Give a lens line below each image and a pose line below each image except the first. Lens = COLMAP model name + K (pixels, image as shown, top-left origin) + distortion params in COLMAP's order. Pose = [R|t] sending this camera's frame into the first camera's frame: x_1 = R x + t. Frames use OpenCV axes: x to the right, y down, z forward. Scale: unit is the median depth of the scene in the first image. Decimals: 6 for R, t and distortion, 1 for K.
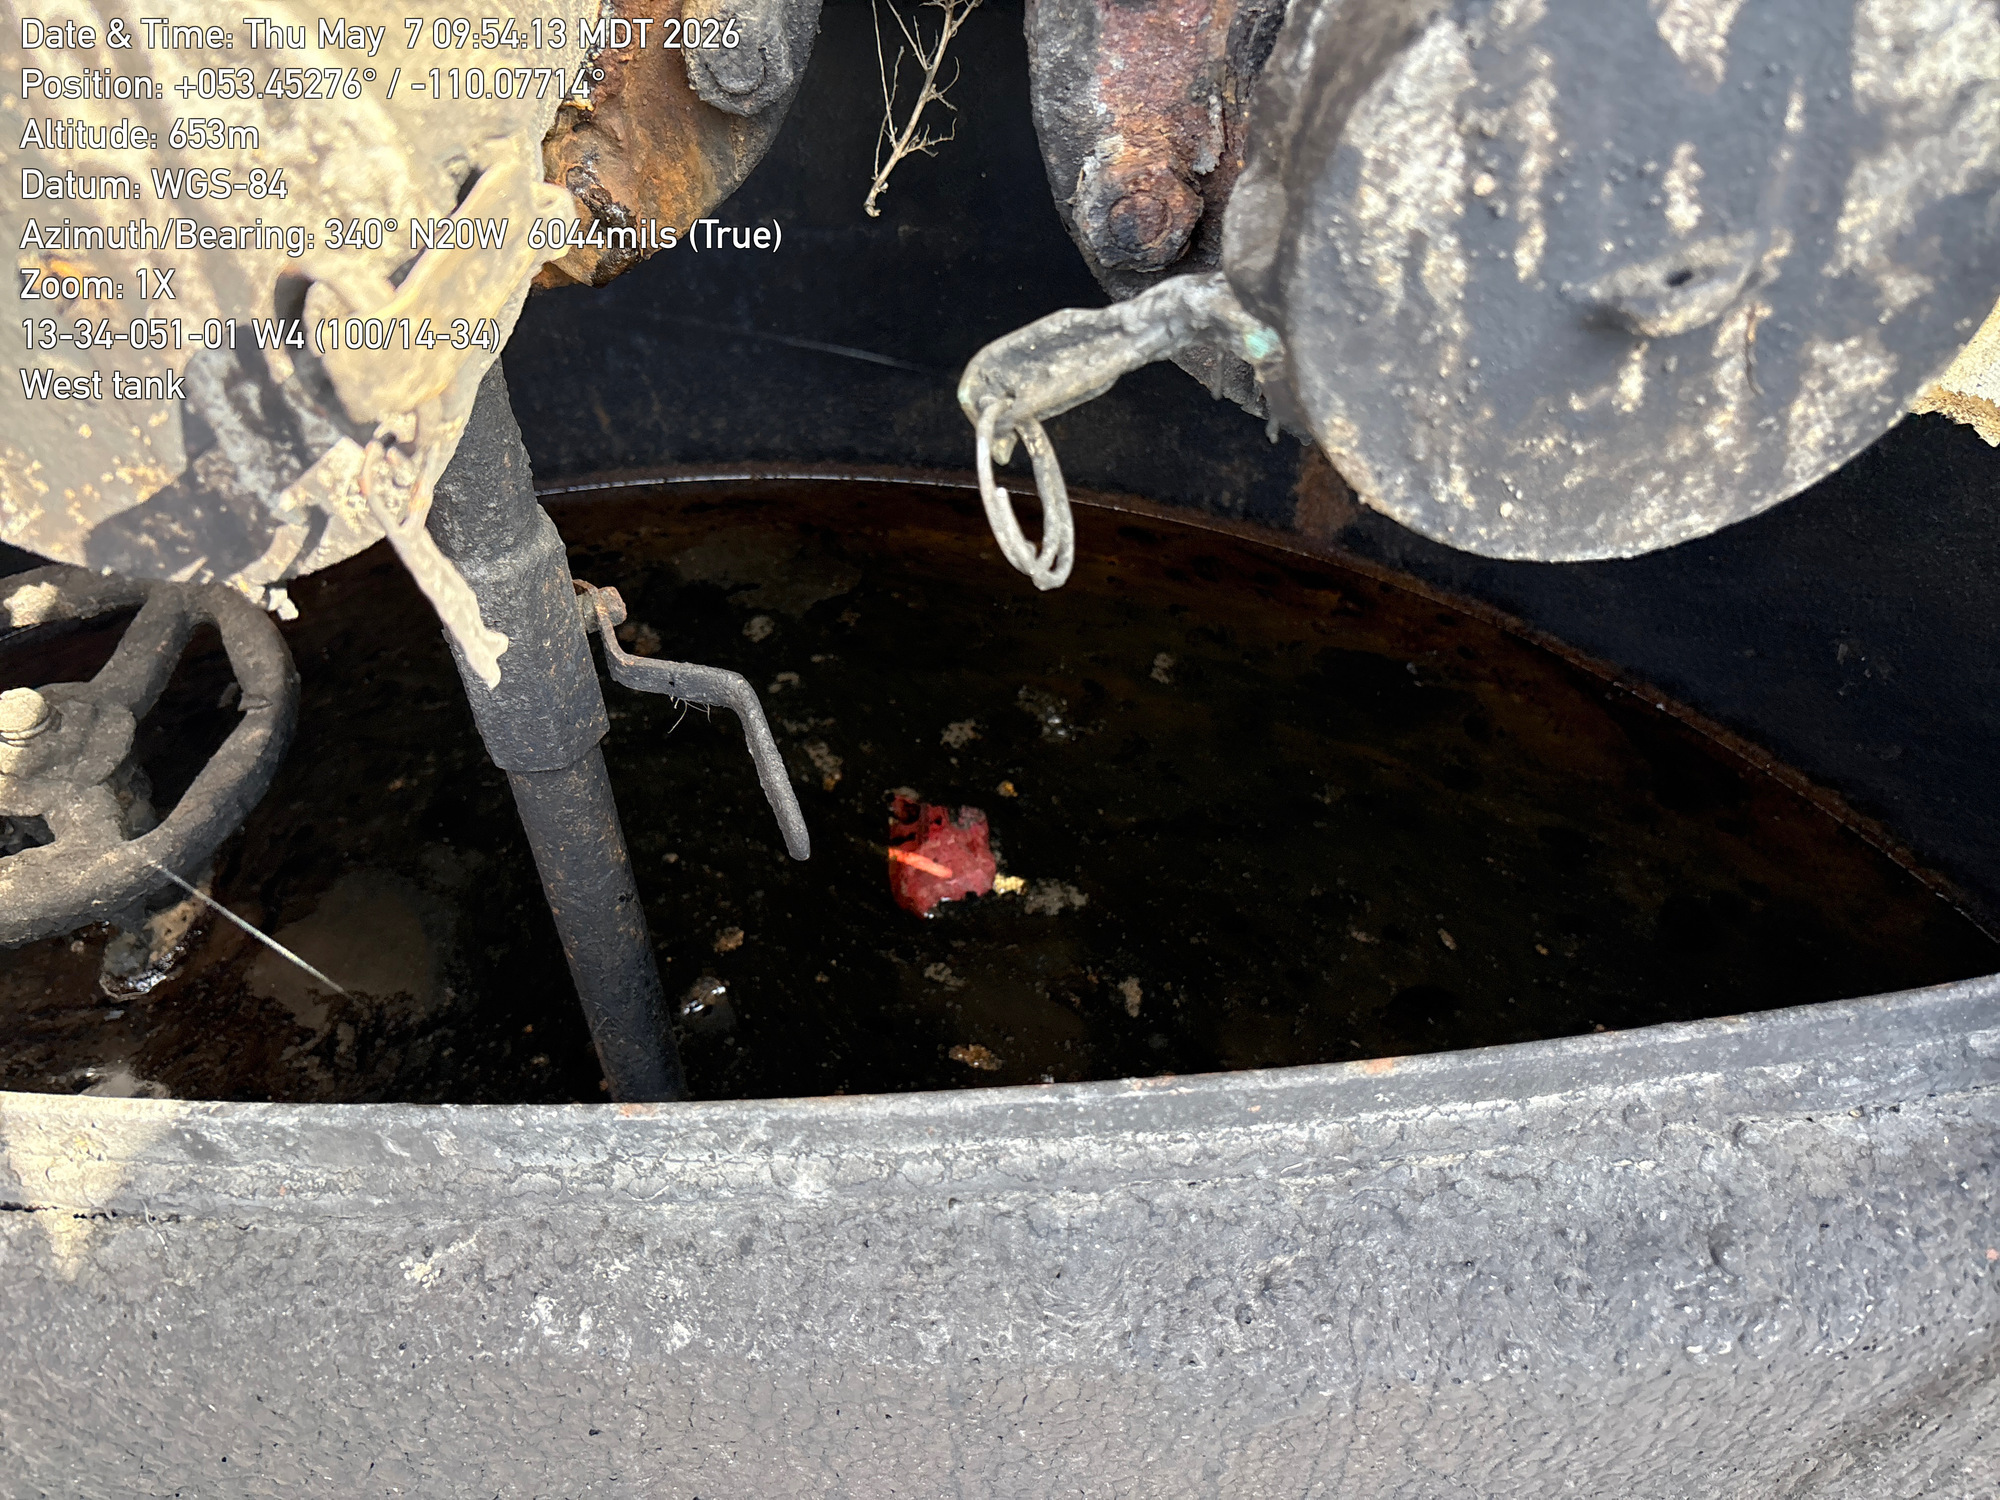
lens RADIAL K [[1563.4, 0, 952.3], [0, 1563.4, 760.7], [0, 0, 1]] dist [0.016650, 0.001923]
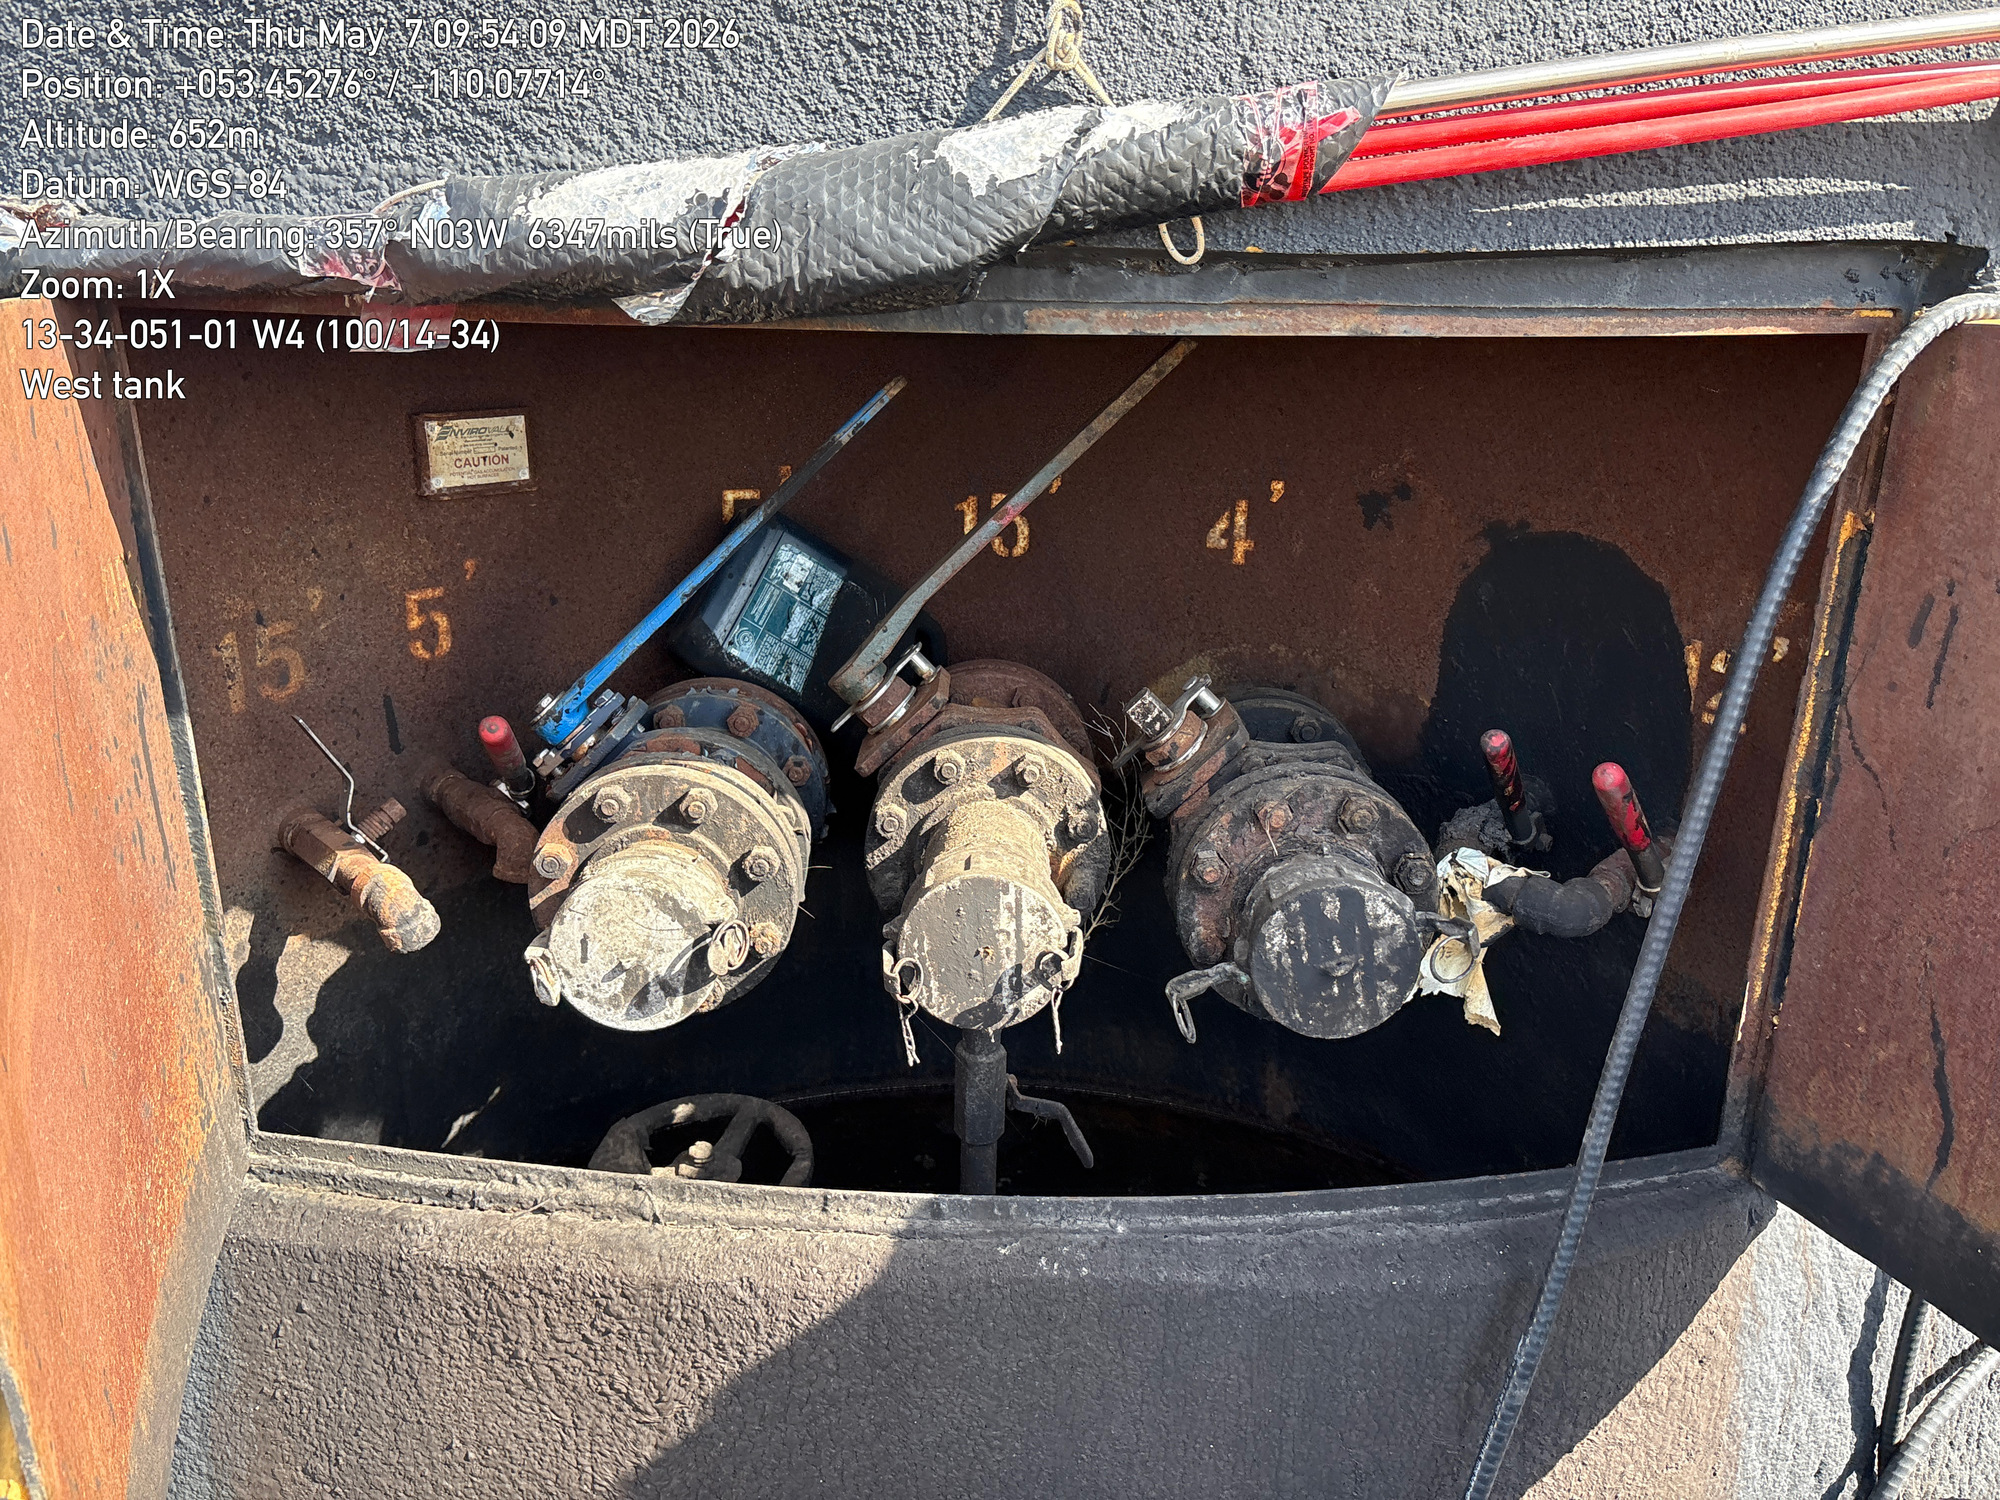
lens RADIAL K [[1506.3, 0, 1000.0], [0, 1506.3, 750.0], [0, 0, 1]] dist [0.004132, 0.003408]
pose [[0.999118, 0.031968, 0.027210, -0.506608], [-0.015976, 0.888937, -0.457751, 0.907017], [-0.038821, 0.456913, 0.888664, -2.446544]]
